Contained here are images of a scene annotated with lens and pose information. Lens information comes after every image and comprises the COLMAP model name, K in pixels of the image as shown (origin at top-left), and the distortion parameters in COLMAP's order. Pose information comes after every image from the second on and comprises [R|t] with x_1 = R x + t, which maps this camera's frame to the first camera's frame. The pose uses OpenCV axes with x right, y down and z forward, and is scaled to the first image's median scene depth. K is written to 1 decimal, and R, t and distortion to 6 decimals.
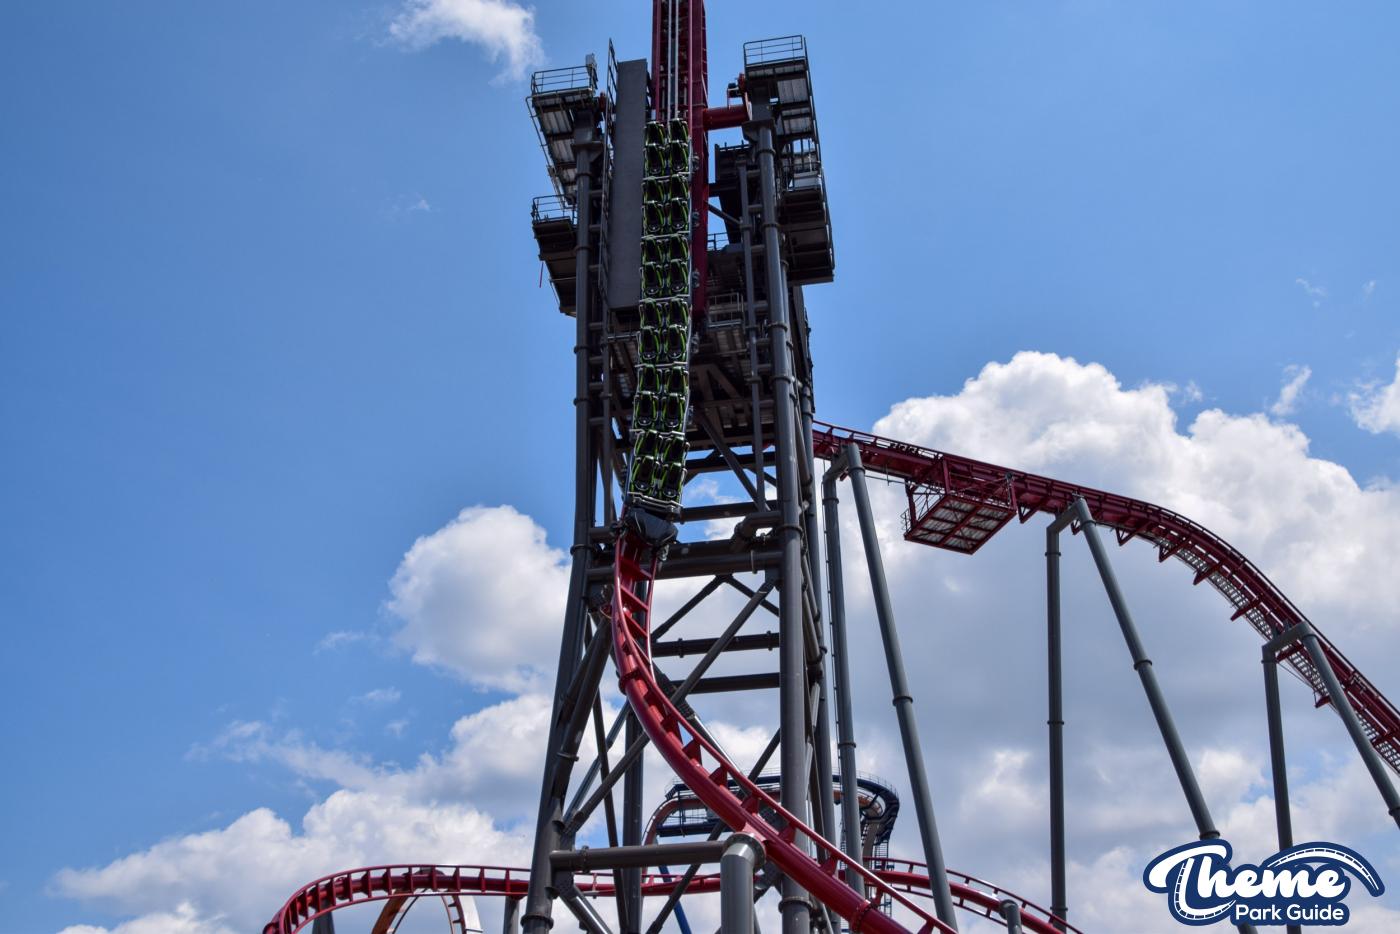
lens RADIAL K [[1425.8, 0, 700.0], [0, 1425.8, 467.0], [0, 0, 1]] dist [-0.056025, 0.236974]
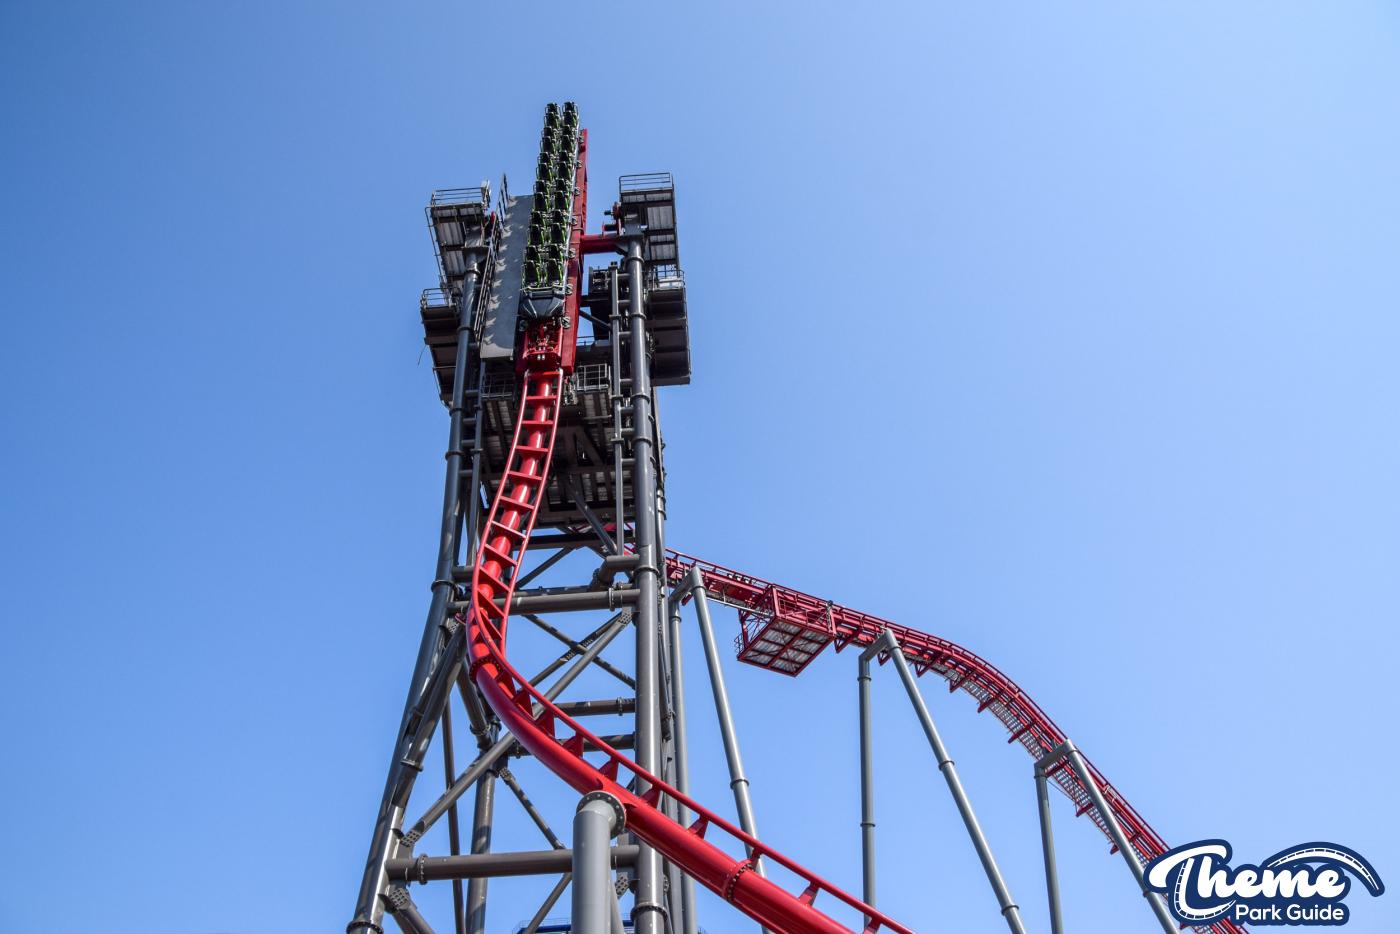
lens RADIAL K [[1109.8, 0, 700.0], [0, 1109.8, 467.0], [0, 0, 1]] dist [-0.164083, 0.130623]
pose [[0.991050, 0.053106, 0.122469, -0.001067], [-0.026742, 0.977845, -0.207616, 0.096277], [-0.130782, 0.202483, 0.970514, 0.142893]]
